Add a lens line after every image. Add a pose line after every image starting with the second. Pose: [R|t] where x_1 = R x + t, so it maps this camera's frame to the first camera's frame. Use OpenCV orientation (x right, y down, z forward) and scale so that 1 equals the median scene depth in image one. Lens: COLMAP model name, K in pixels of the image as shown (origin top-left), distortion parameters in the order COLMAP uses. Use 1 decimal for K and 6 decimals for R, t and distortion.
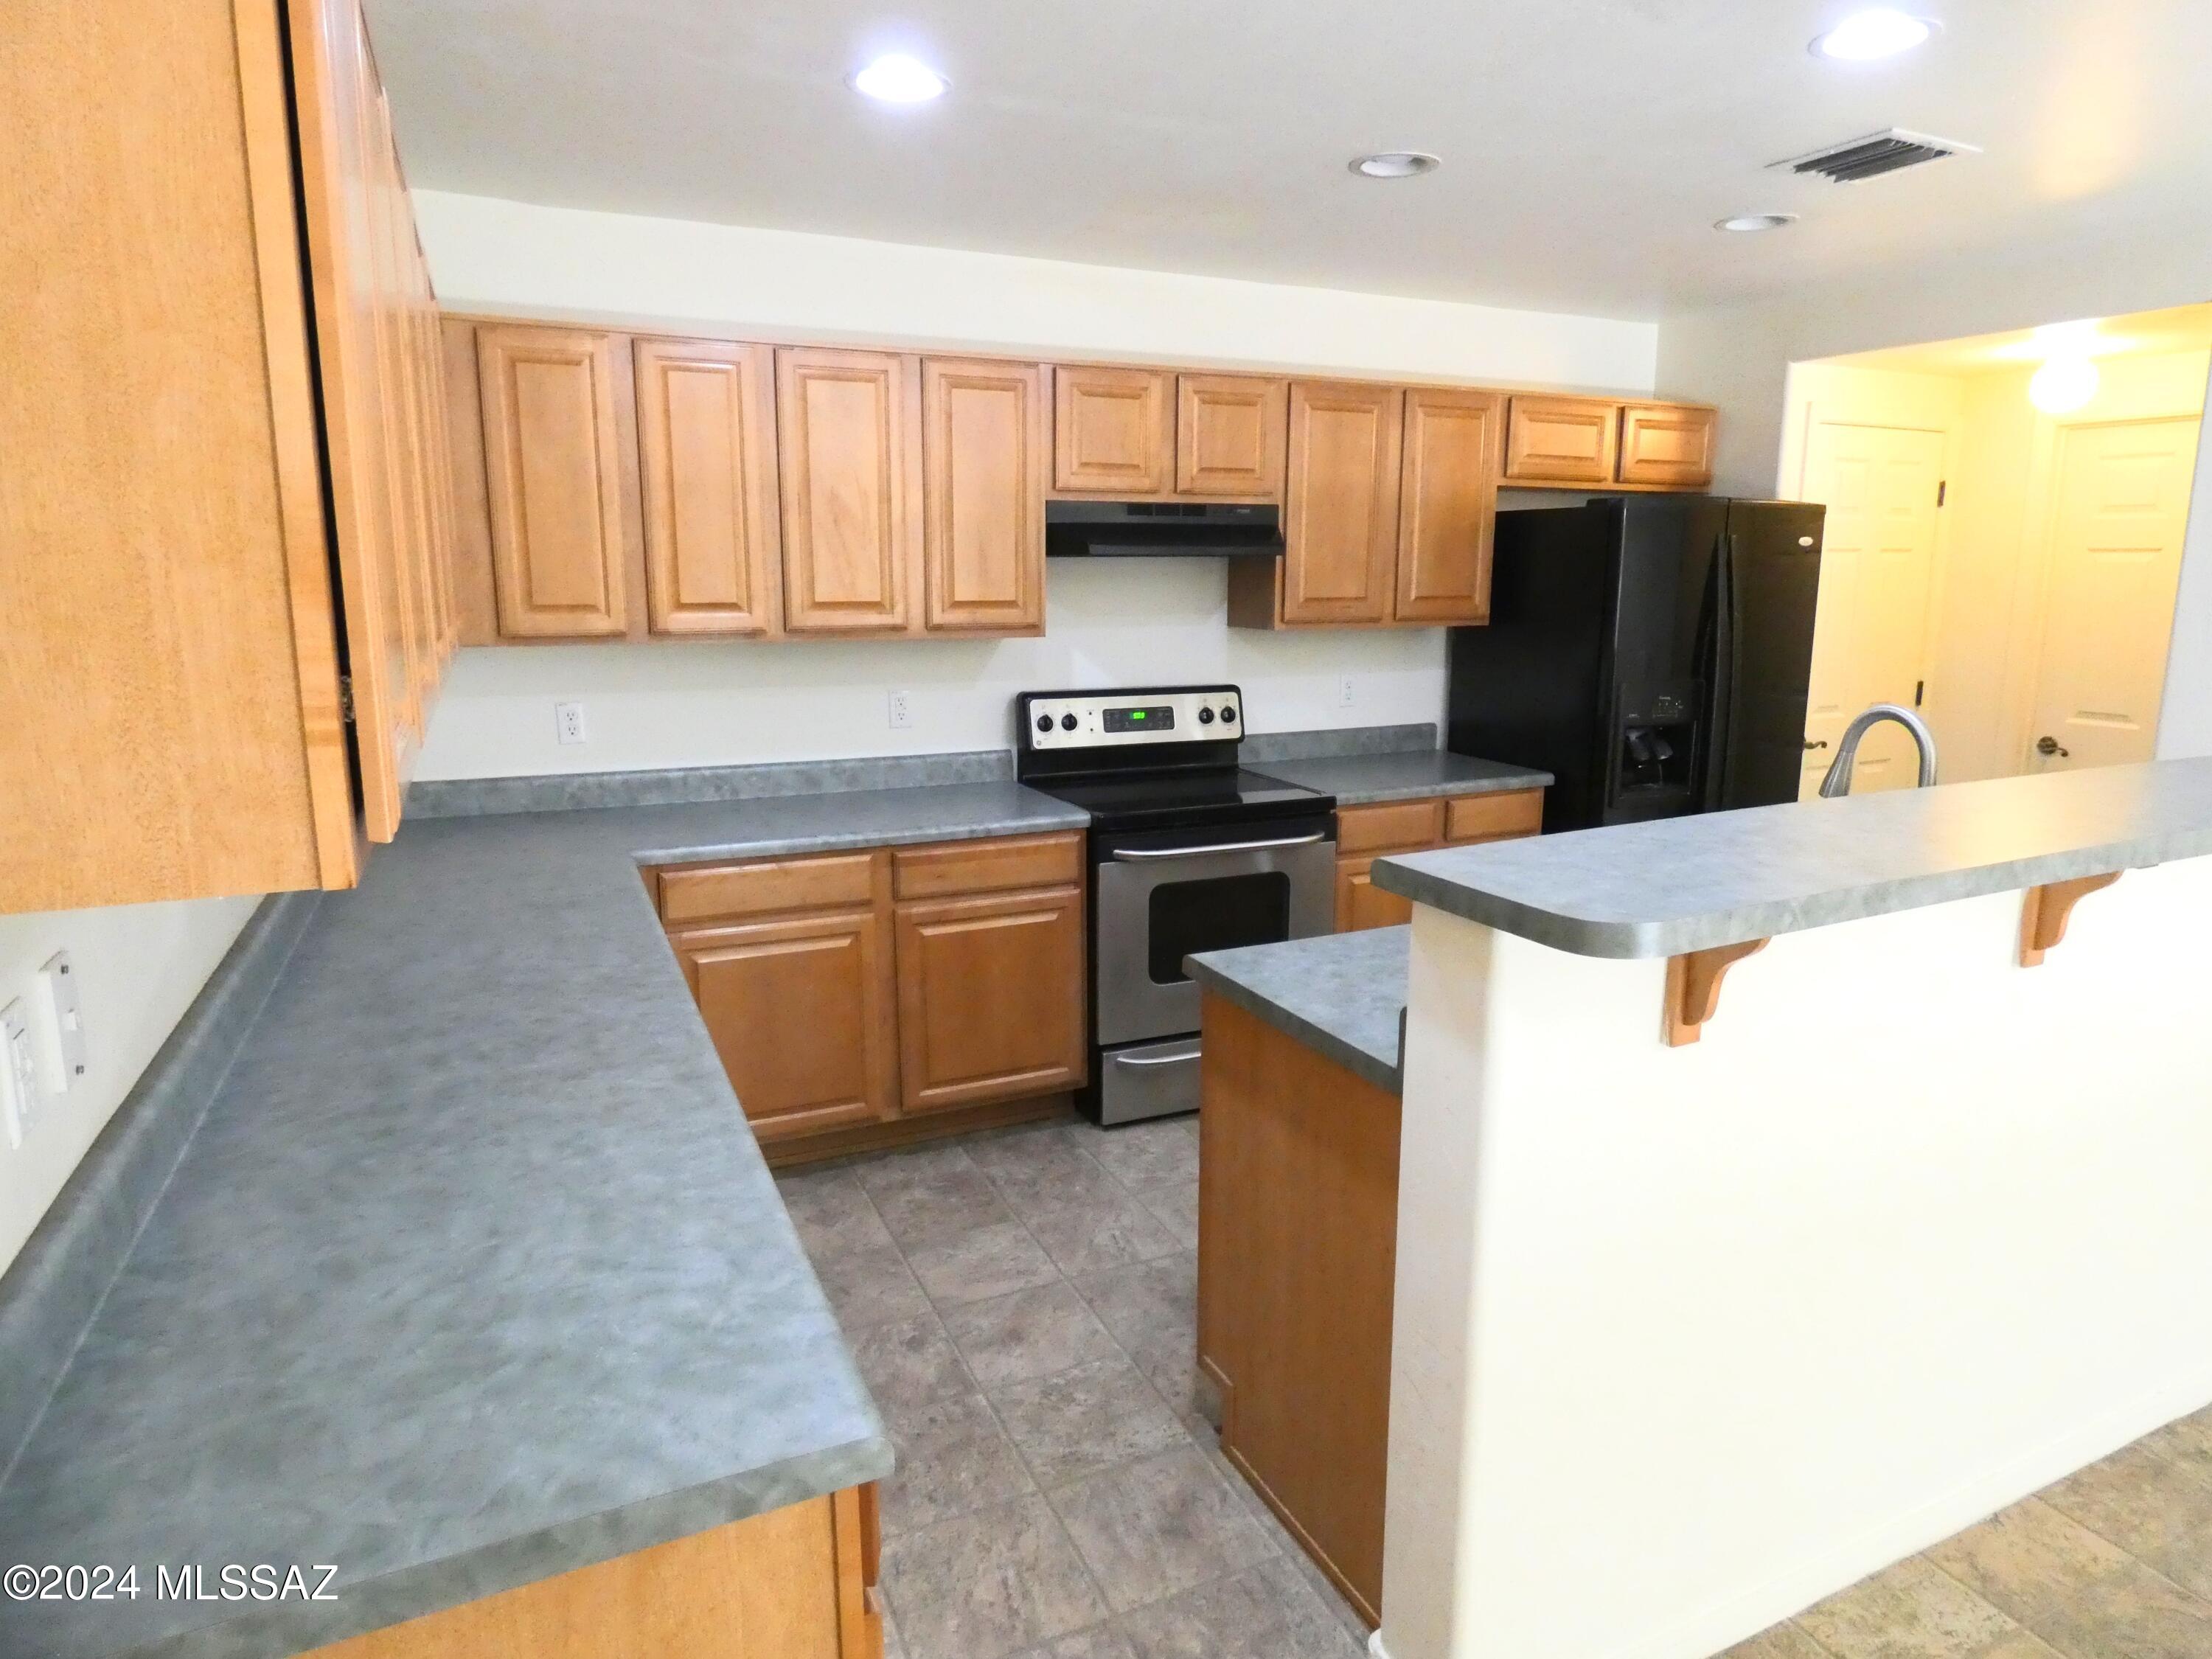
lens RADIAL K [[1312.4, 0, 1131.0], [0, 1312.4, 795.8], [0, 0, 1]] dist [0.004328, 0.002599]
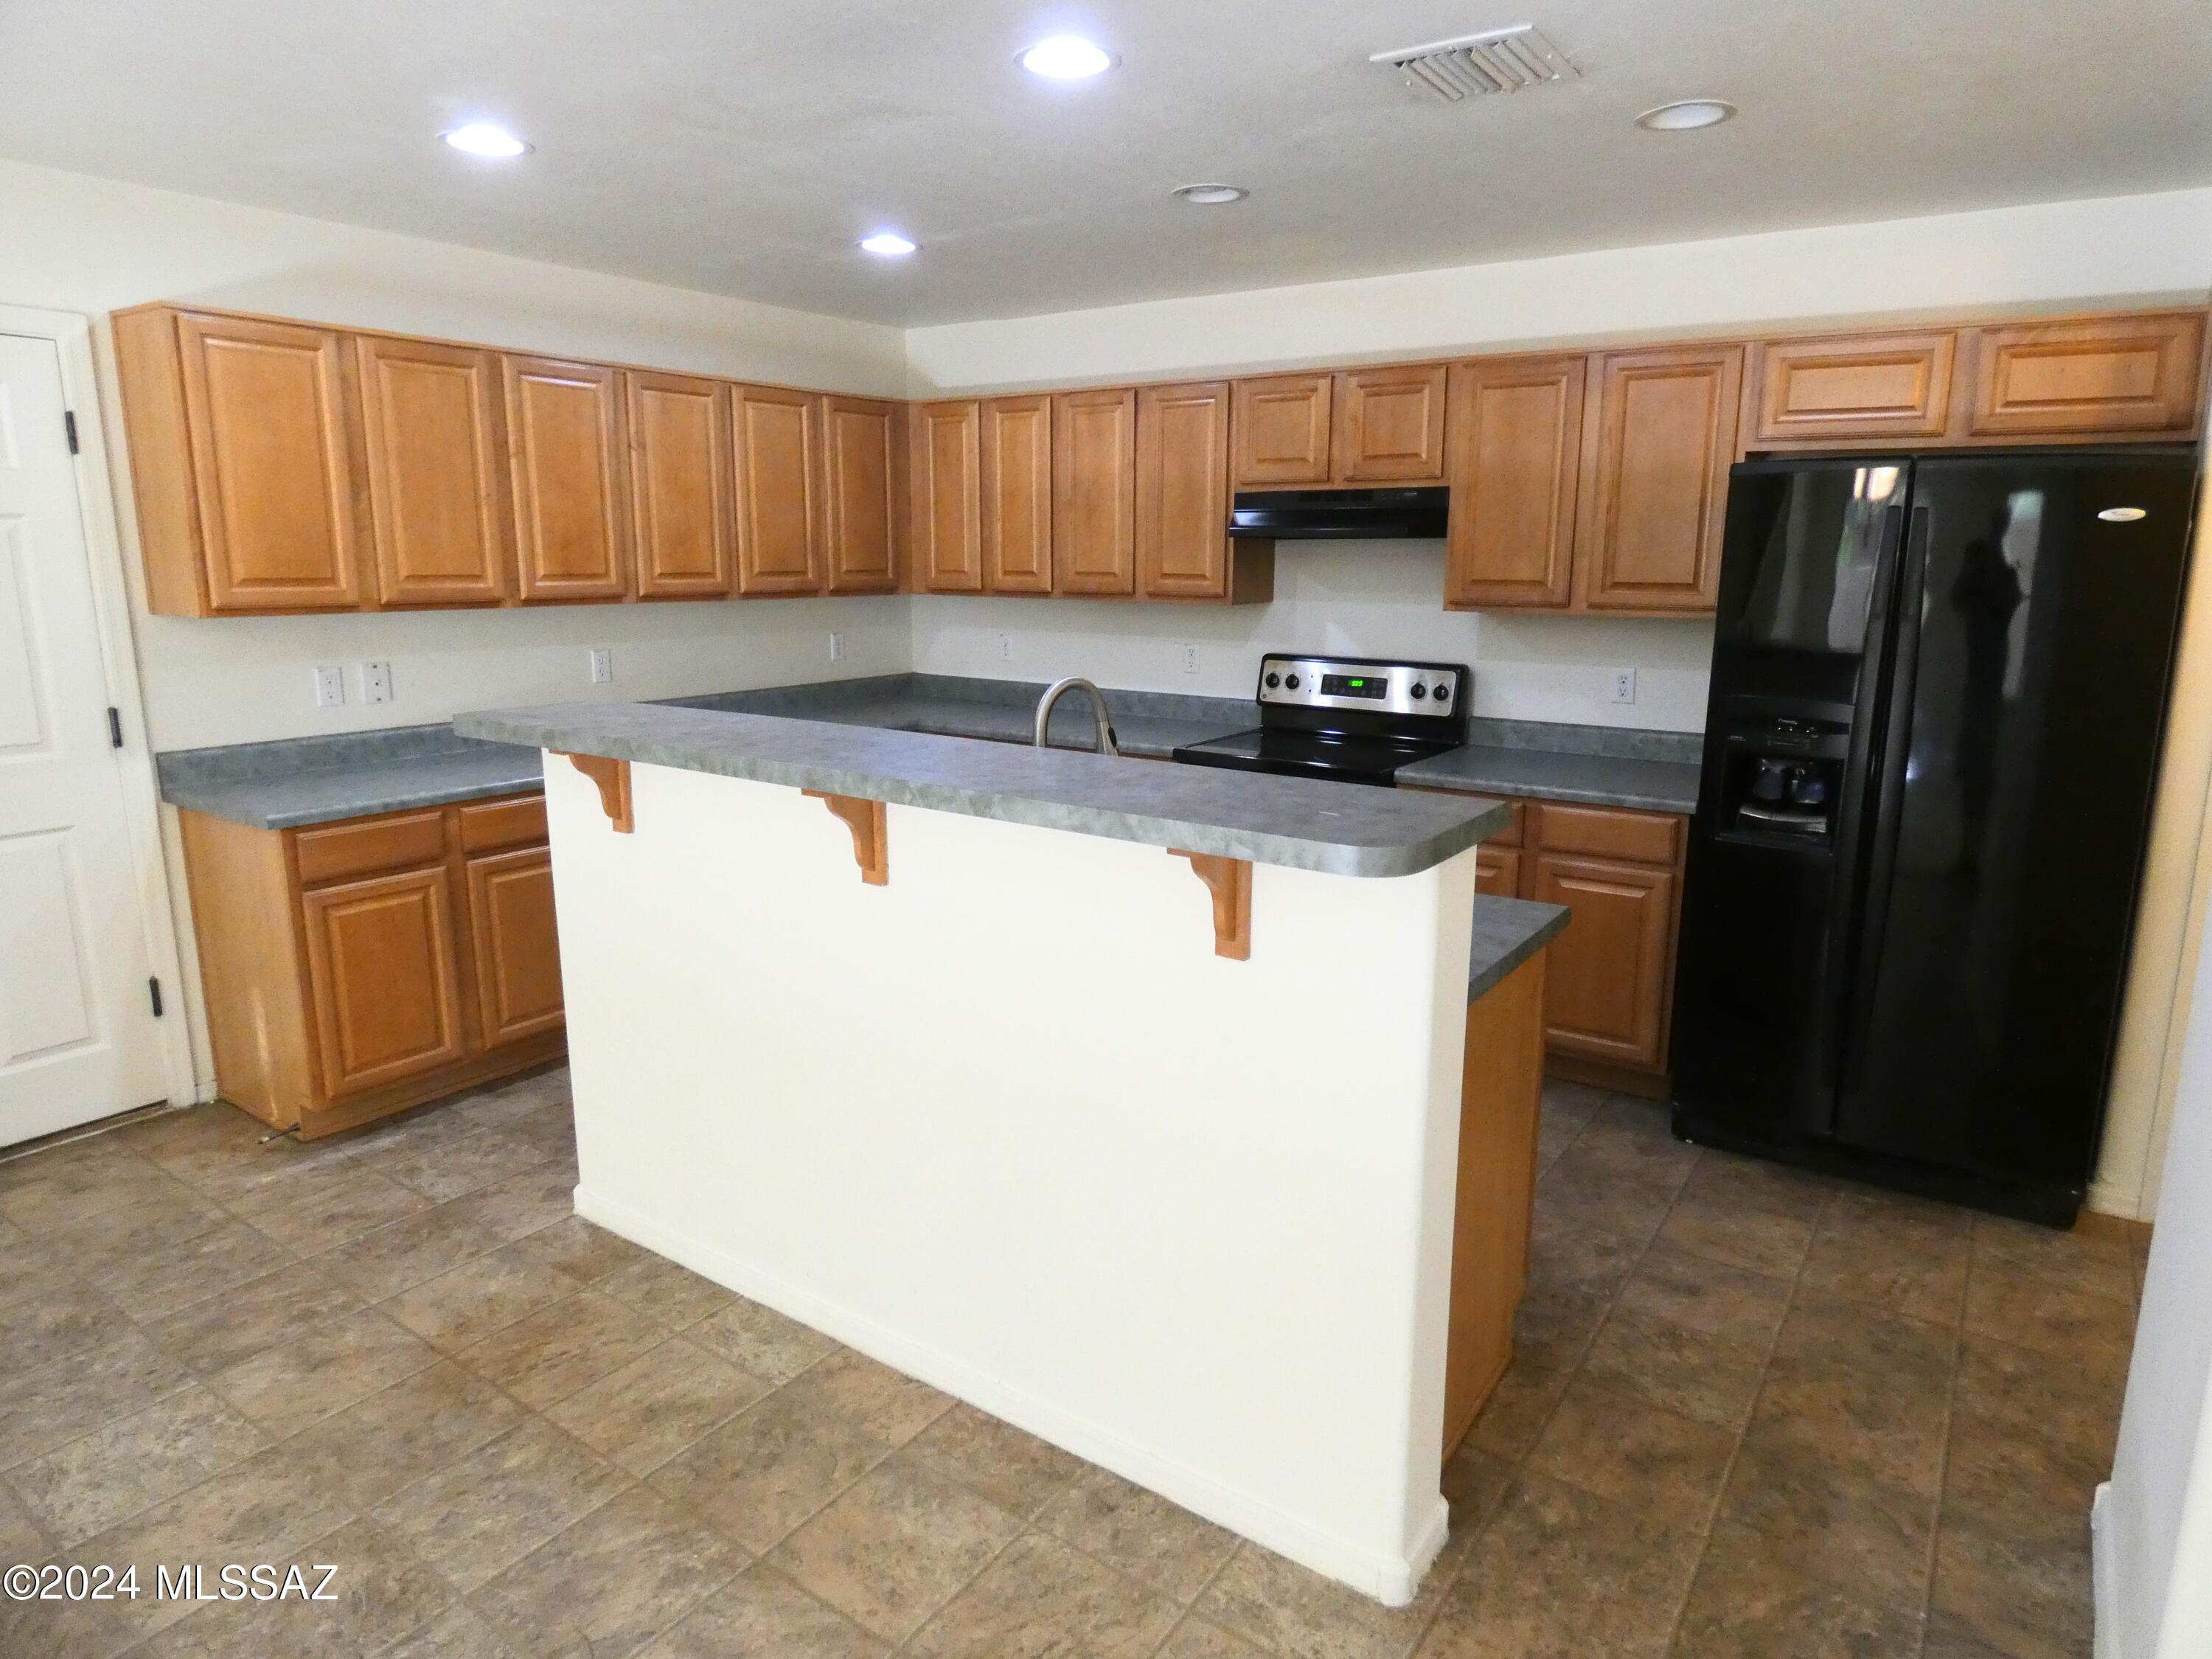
lens RADIAL K [[1312.4, 0, 1131.0], [0, 1312.4, 795.8], [0, 0, 1]] dist [0.004328, 0.002599]
pose [[0.498050, 0.162554, -0.851776, 0.923660], [-0.148710, 0.983732, 0.100783, -0.054929], [0.854301, 0.076473, 0.514122, 0.301618]]
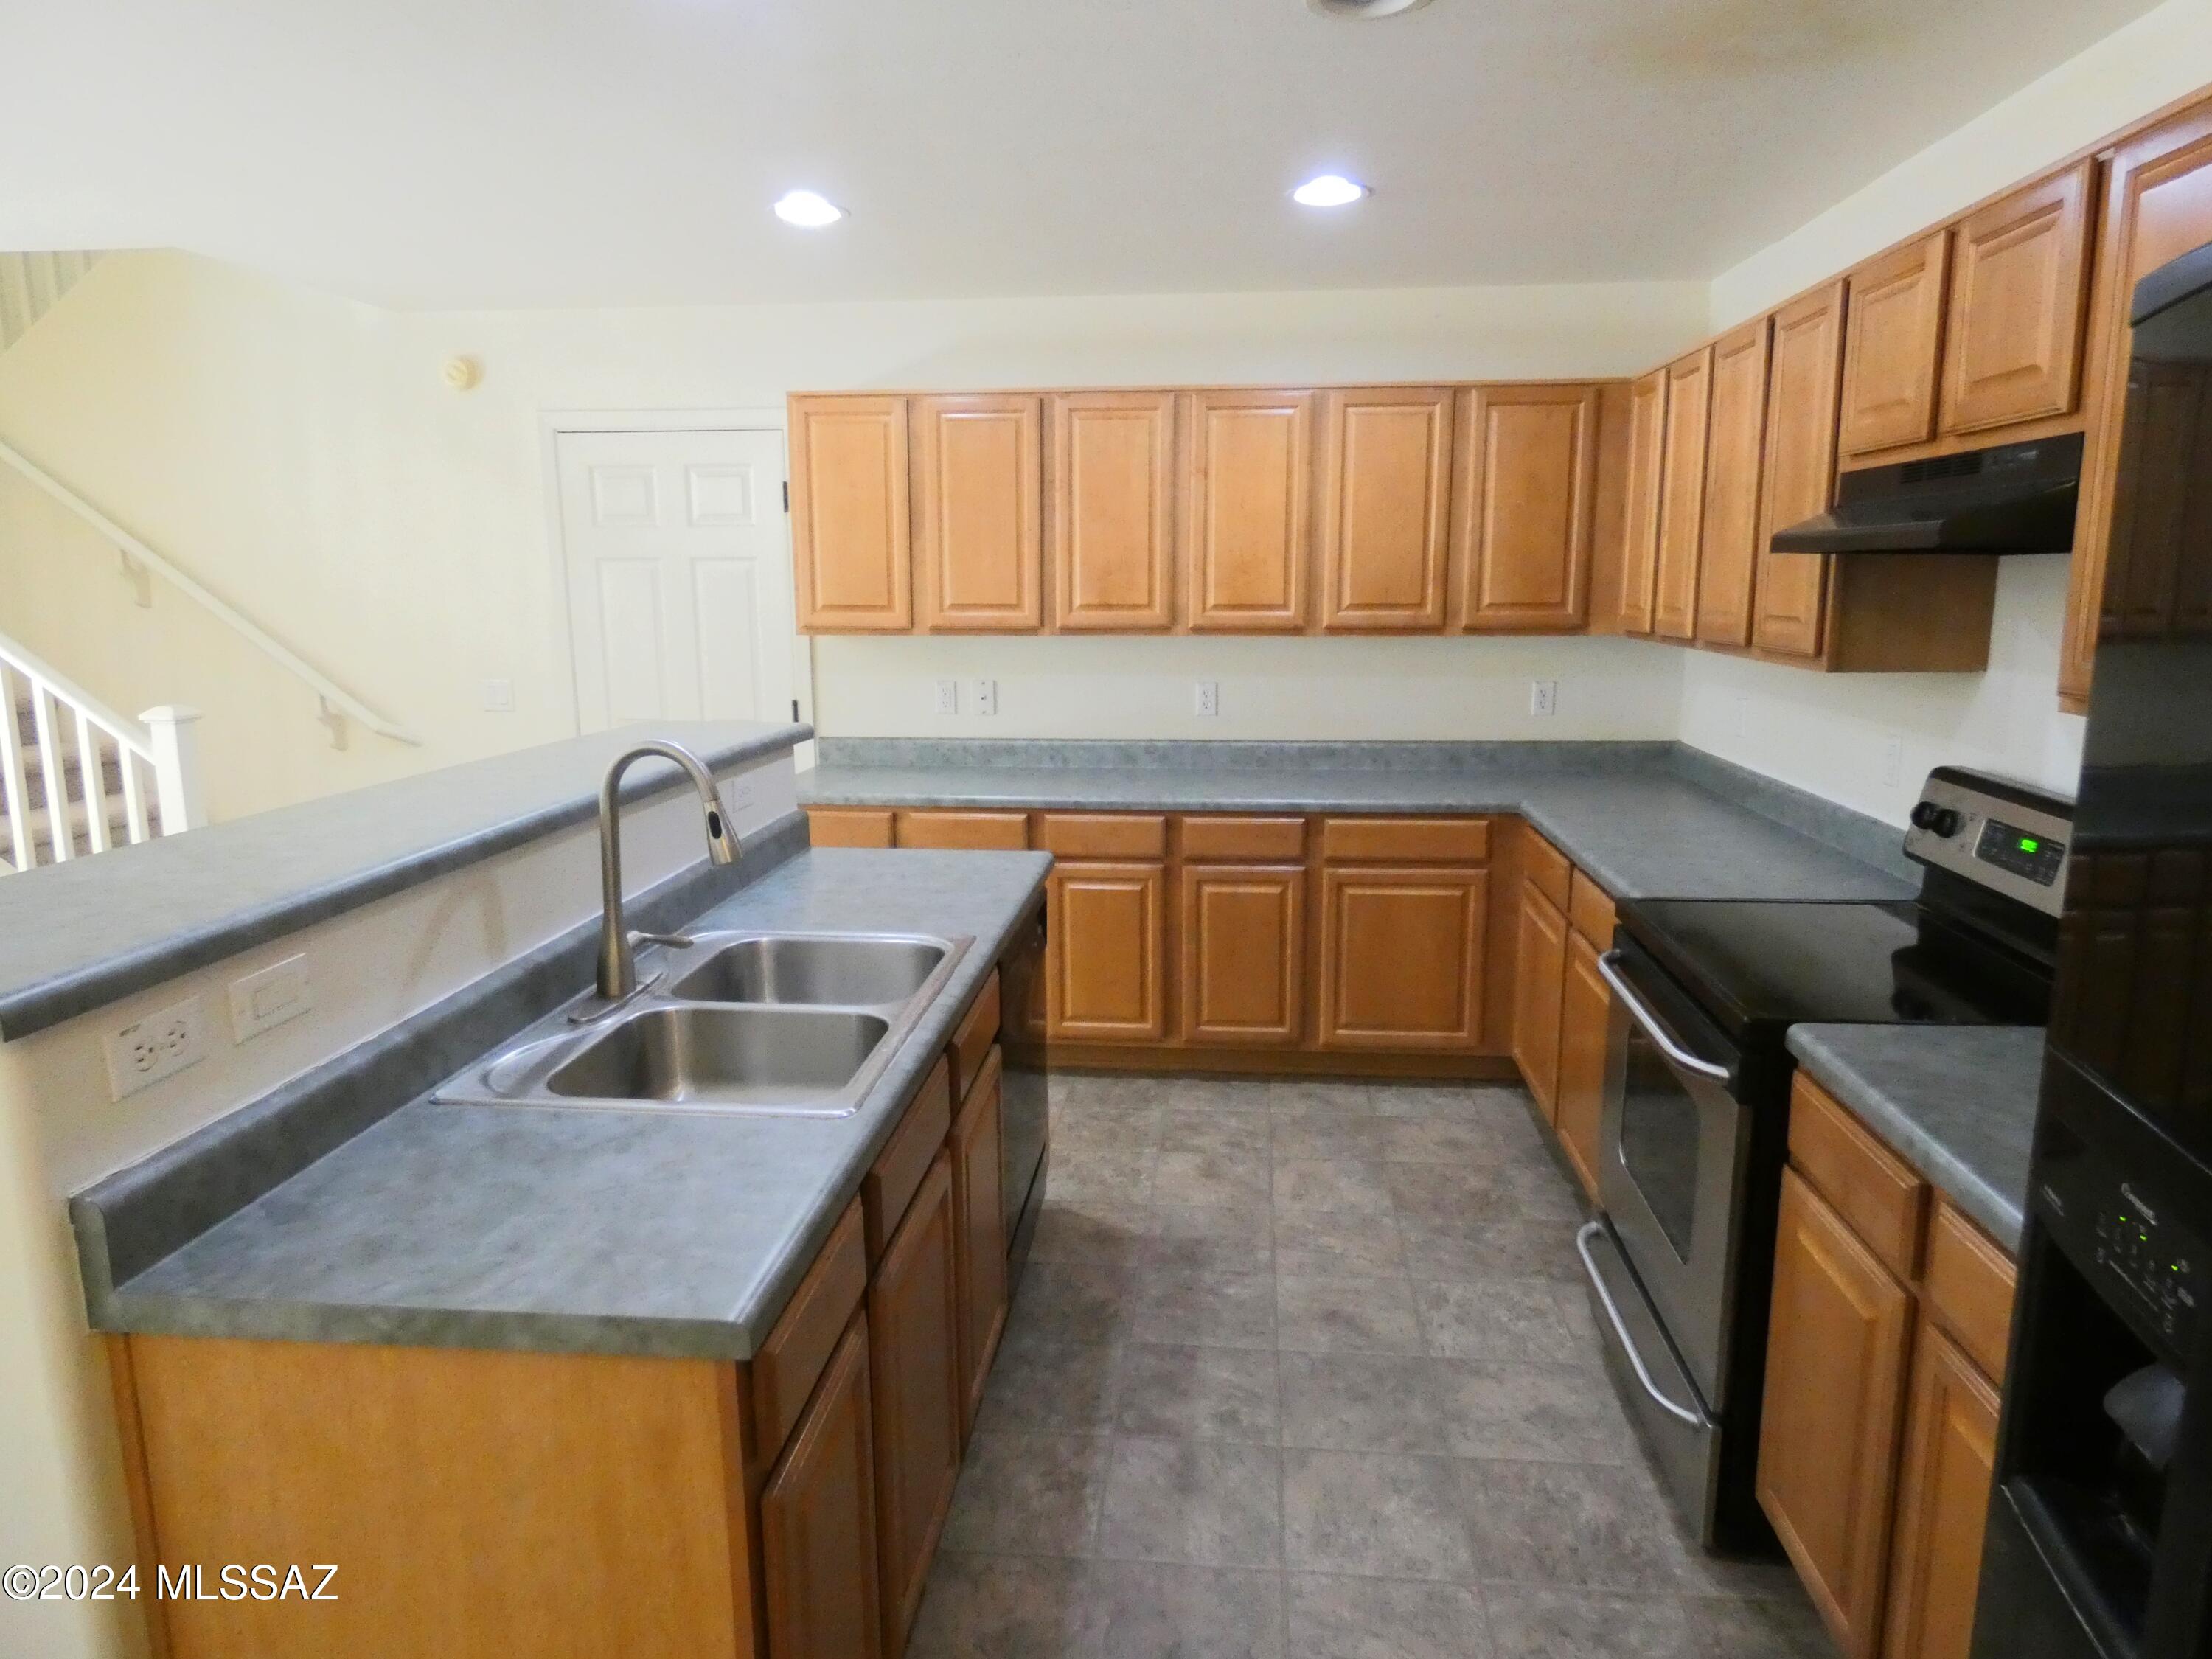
lens RADIAL K [[1303.6, 0, 1123.1], [0, 1303.6, 815.9], [0, 0, 1]] dist [-0.003809, 0.002933]
pose [[-0.494447, 0.161187, -0.854132, 0.692598], [-0.140205, 0.954998, 0.261385, -0.173290], [0.857826, 0.248994, -0.449596, 0.987460]]
